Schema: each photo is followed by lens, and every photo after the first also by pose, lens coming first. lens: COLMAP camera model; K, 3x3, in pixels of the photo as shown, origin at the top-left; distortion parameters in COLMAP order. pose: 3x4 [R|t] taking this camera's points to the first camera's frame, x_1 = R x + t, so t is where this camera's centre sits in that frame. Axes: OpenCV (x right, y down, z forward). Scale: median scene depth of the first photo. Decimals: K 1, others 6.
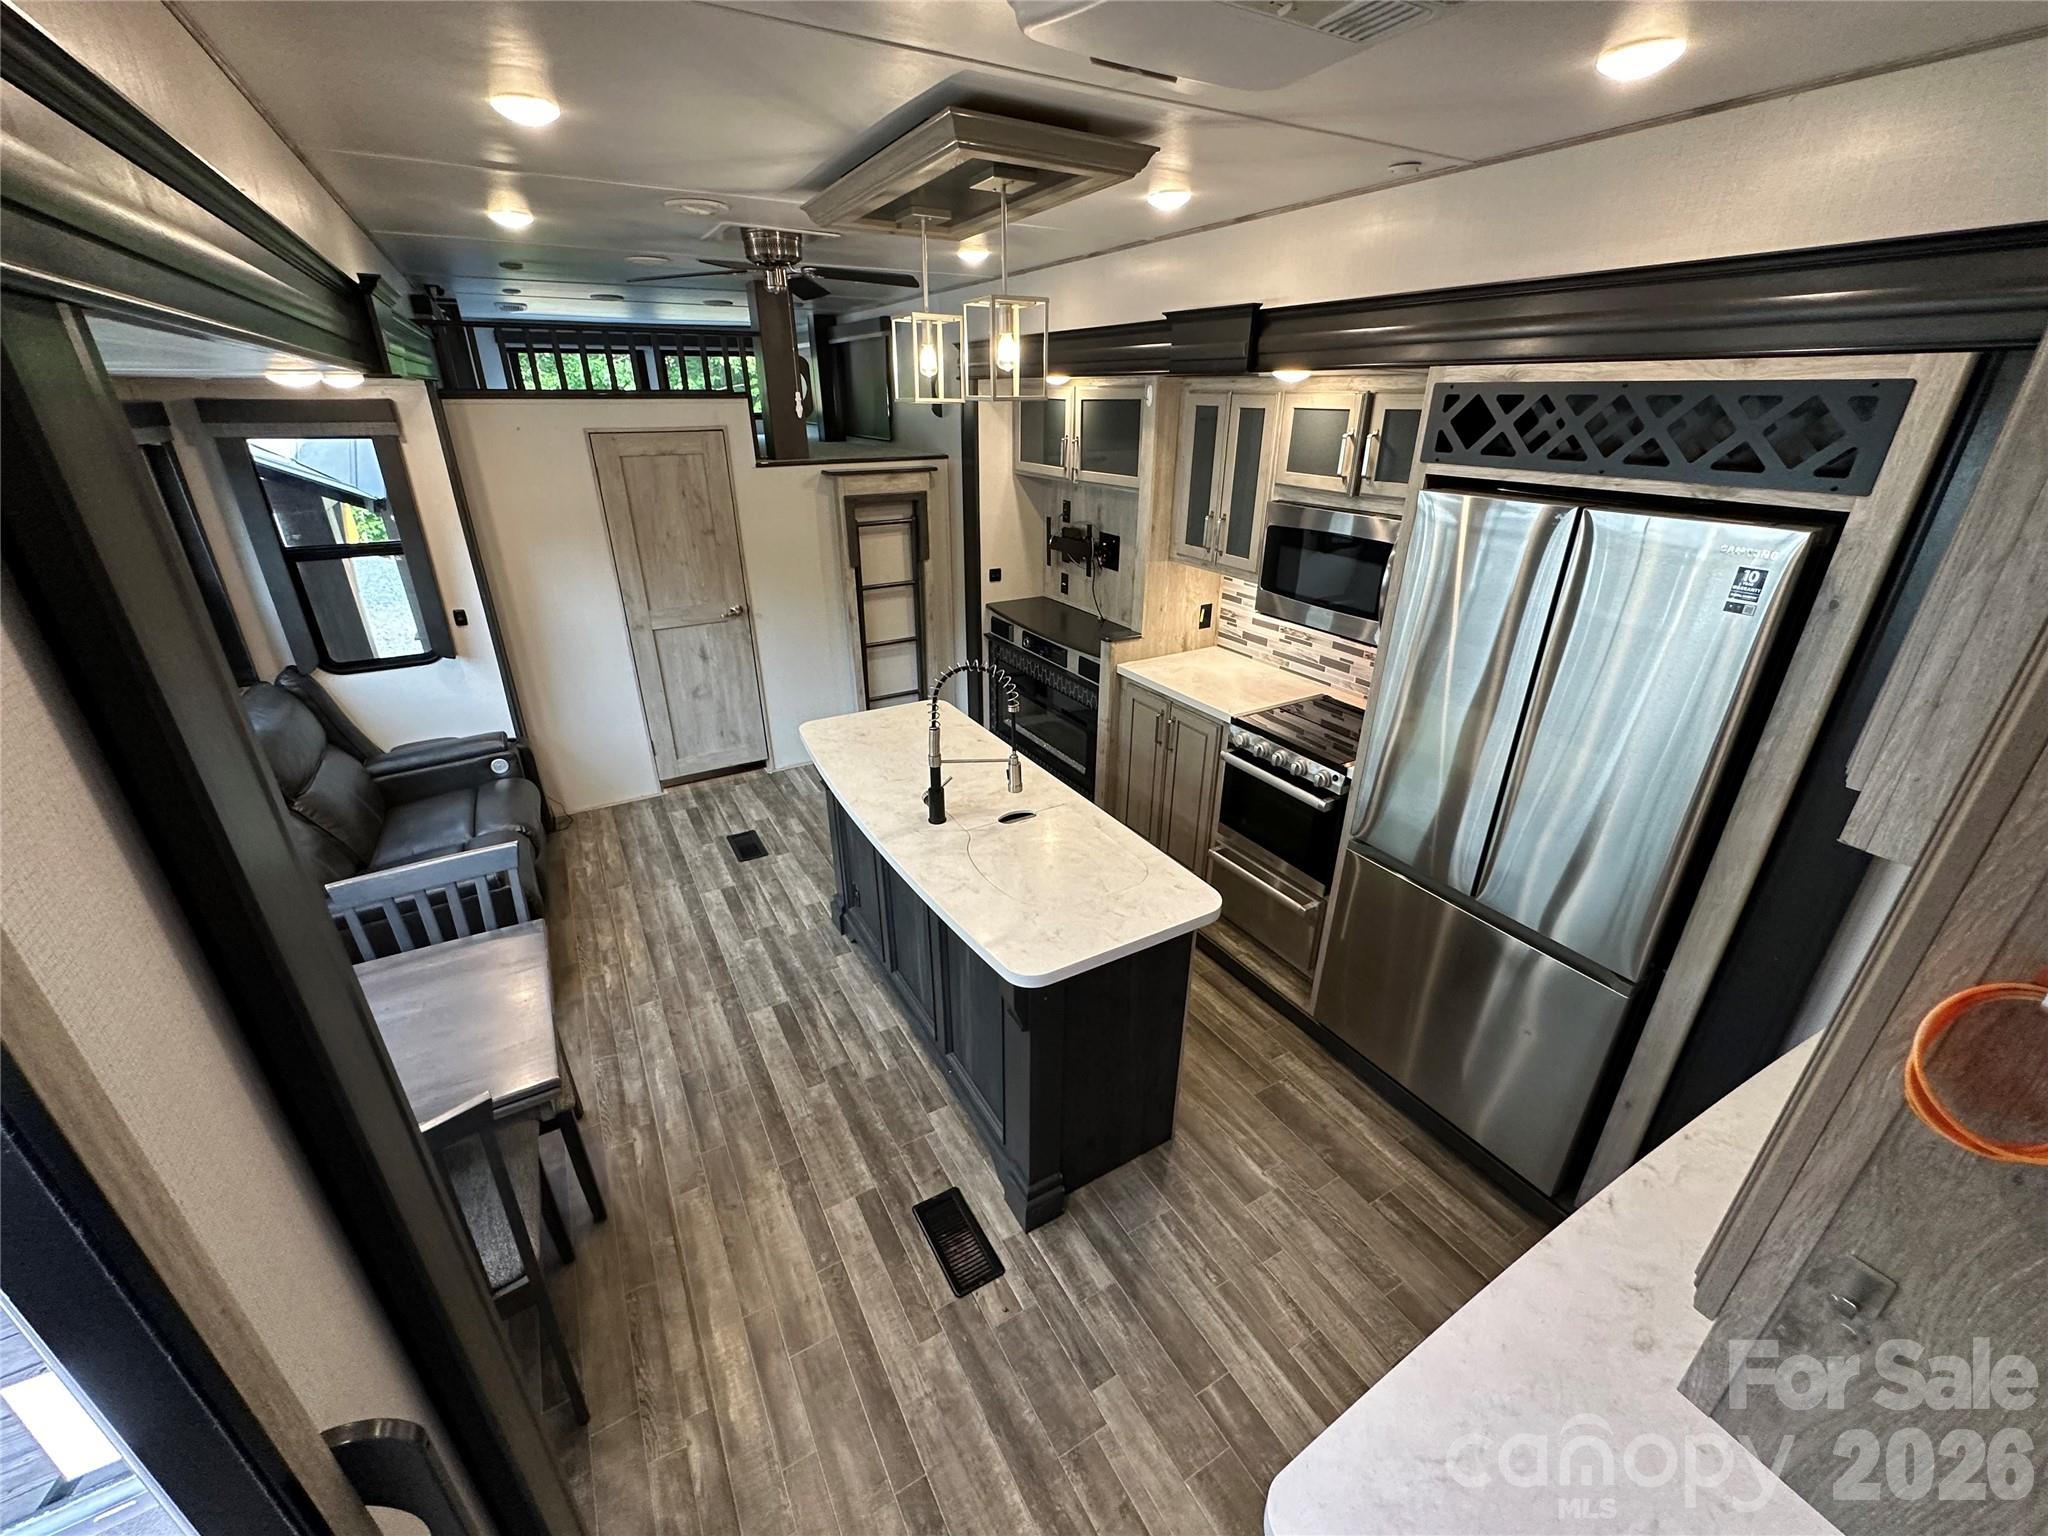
lens RADIAL K [[820.7, 0, 1026.3], [0, 820.7, 766.8], [0, 0, 1]] dist [-0.004936, 0.000998]
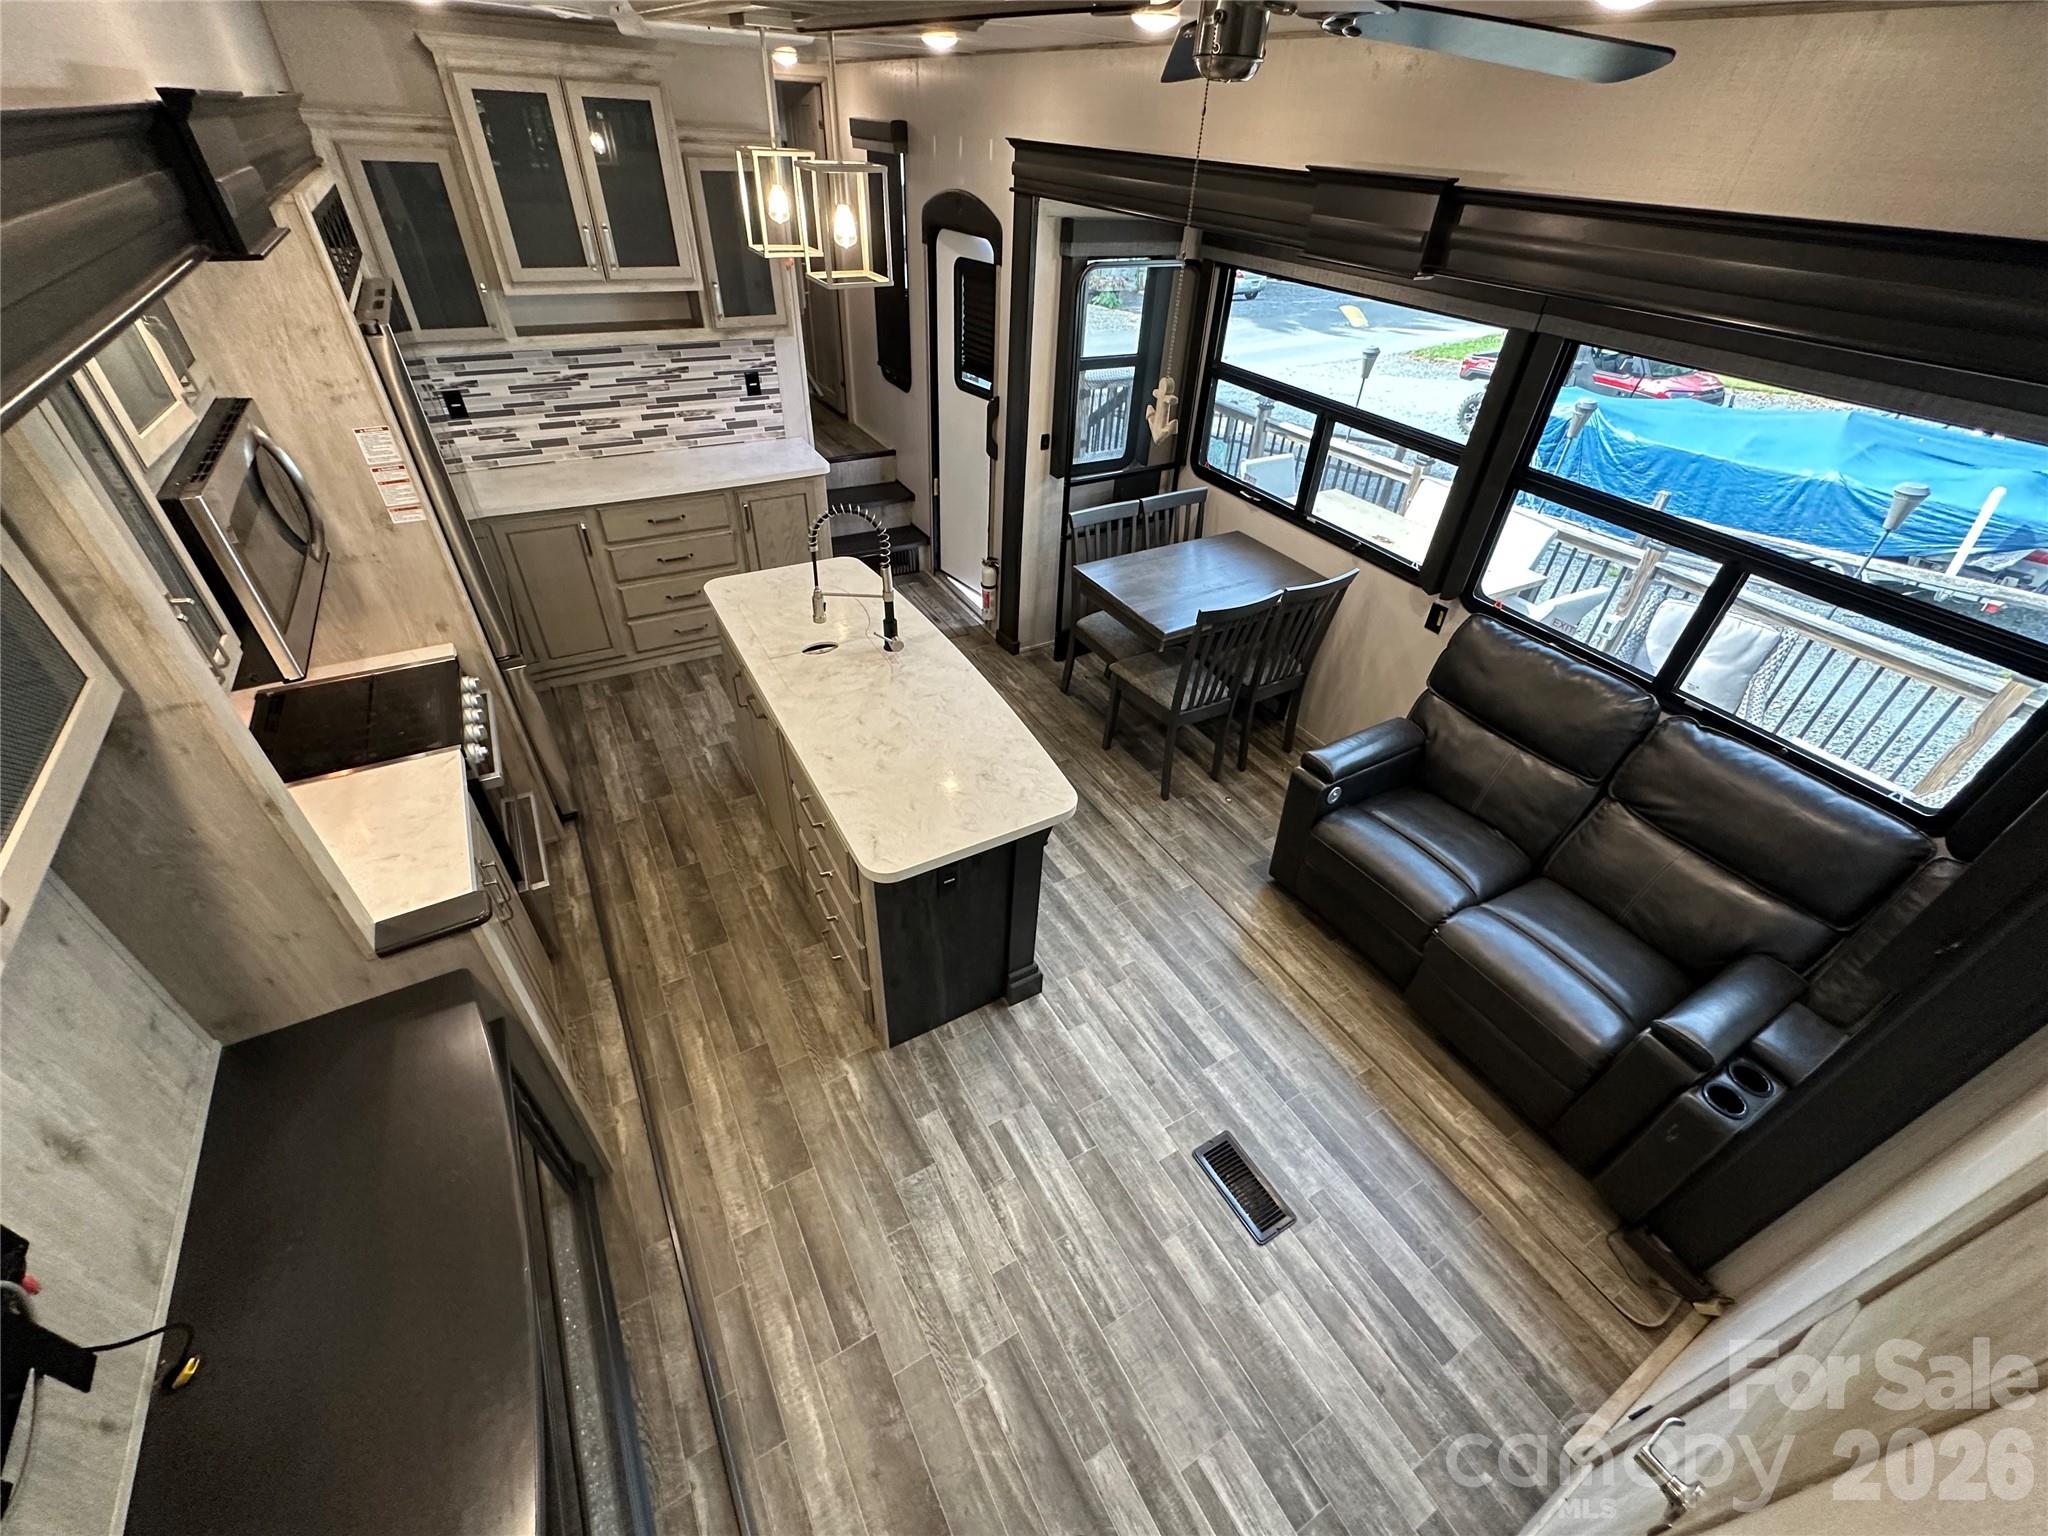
lens RADIAL K [[820.7, 0, 1026.3], [0, 820.7, 766.8], [0, 0, 1]] dist [-0.004936, 0.000998]
pose [[-0.998612, -0.041662, -0.032217, -0.194965], [-0.047823, 0.461112, 0.886052, -0.647291], [-0.022059, 0.886363, -0.462464, 1.226117]]
